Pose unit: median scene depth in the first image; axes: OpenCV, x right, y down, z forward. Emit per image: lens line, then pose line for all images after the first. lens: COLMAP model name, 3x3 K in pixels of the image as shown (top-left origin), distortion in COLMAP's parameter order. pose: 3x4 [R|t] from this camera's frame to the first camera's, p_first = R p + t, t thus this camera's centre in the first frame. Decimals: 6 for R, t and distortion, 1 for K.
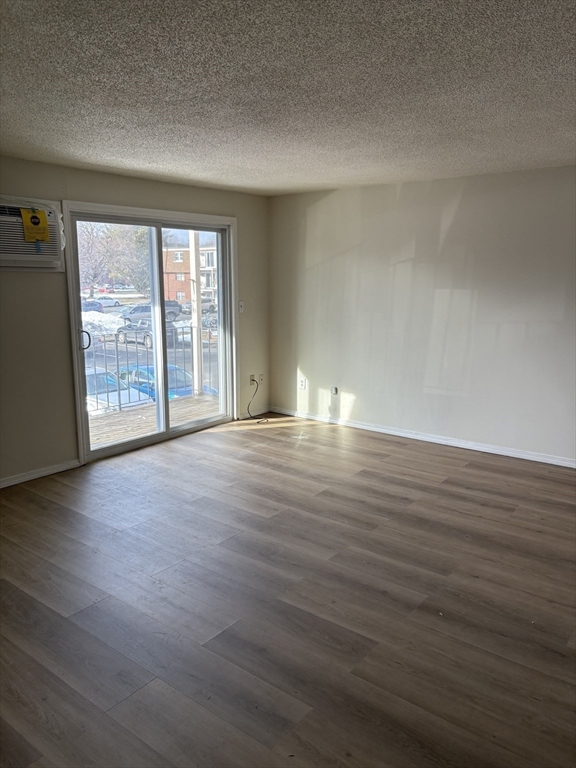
lens RADIAL K [[576.9, 0, 288.0], [0, 576.9, 384.0], [0, 0, 1]] dist [0.053919, -0.068014]
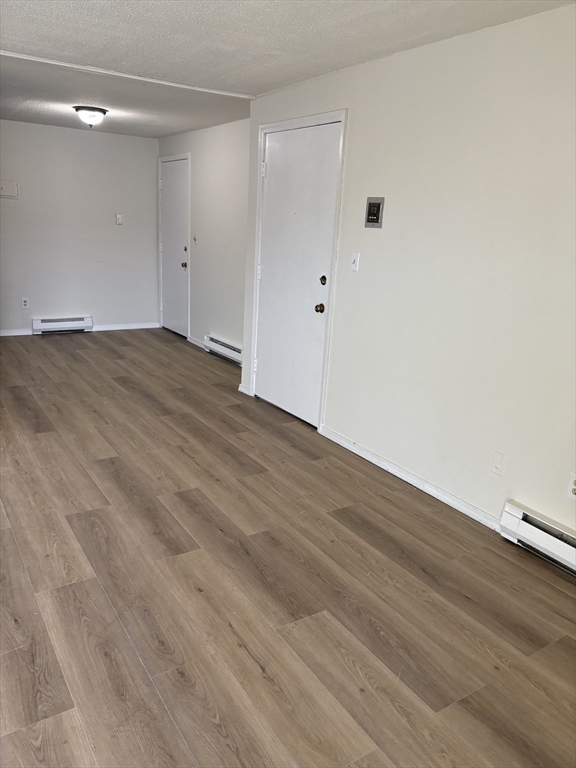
lens RADIAL K [[576.9, 0, 288.0], [0, 576.9, 384.0], [0, 0, 1]] dist [0.053919, -0.068014]
pose [[-0.943552, -0.137904, 0.301153, -0.499120], [0.007485, 0.900097, 0.435625, -0.255428], [-0.331141, 0.413288, -0.848256, 1.485390]]
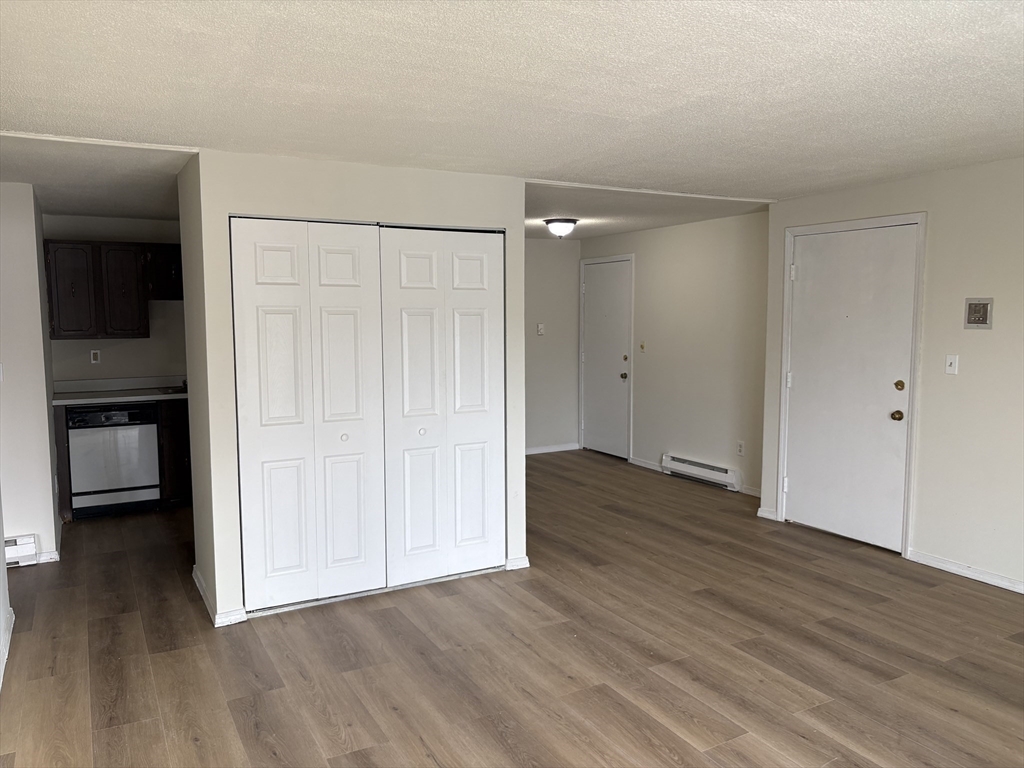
lens RADIAL K [[769.2, 0, 512.0], [0, 769.2, 384.0], [0, 0, 1]] dist [0.053919, -0.068014]
pose [[-0.920146, -0.033516, 0.390138, -0.018040], [0.076607, 0.961670, 0.263293, -0.387938], [-0.384008, 0.272155, -0.882309, 1.994028]]
